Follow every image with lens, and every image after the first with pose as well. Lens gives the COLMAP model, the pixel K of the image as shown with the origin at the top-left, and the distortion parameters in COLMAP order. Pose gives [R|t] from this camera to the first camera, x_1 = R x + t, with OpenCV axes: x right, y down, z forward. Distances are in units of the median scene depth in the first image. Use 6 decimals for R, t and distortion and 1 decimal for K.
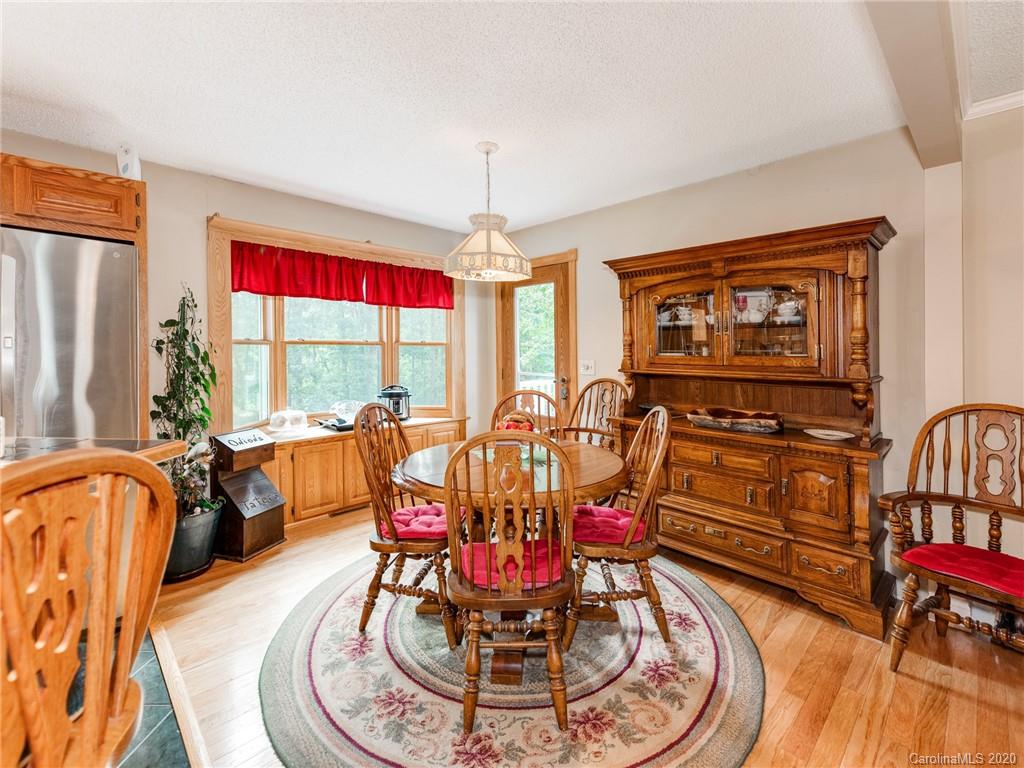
lens RADIAL K [[468.2, 0, 512.7], [0, 468.2, 352.1], [0, 0, 1]] dist [0.002740, -0.000213]
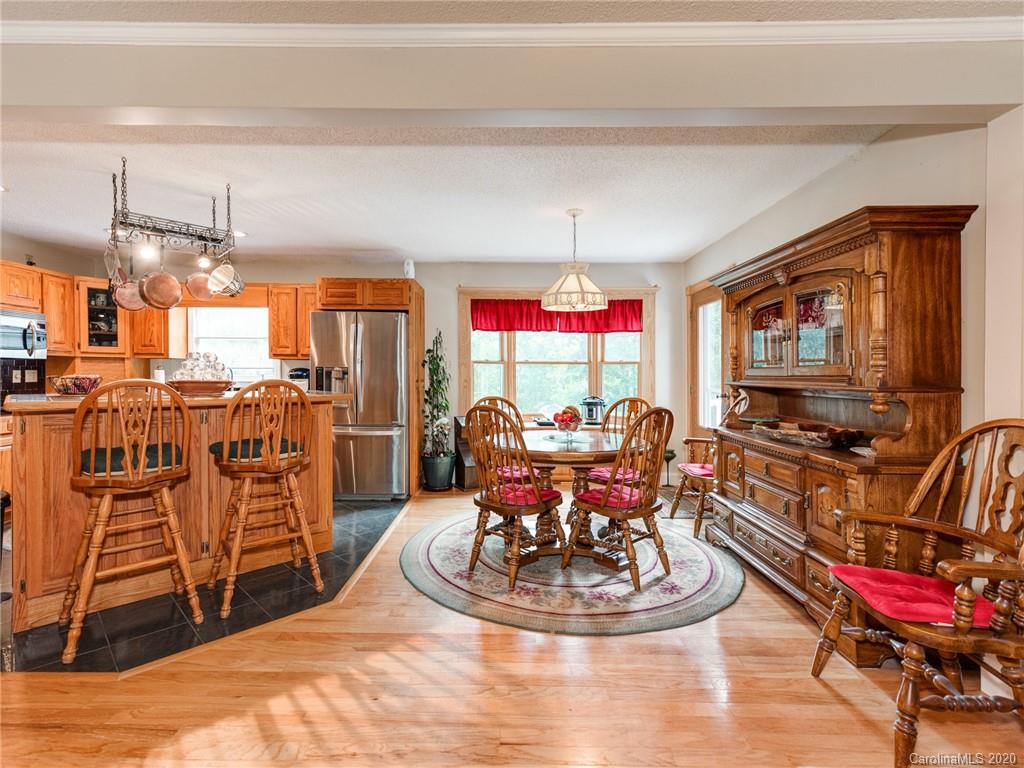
lens RADIAL K [[515.1, 0, 507.7], [0, 515.1, 385.0], [0, 0, 1]] dist [0.012744, -0.001761]
pose [[0.695810, 0.014037, -0.718088, 0.839080], [-0.010129, 0.999901, 0.009732, 0.044370], [0.718154, 0.000502, 0.695884, -0.166064]]
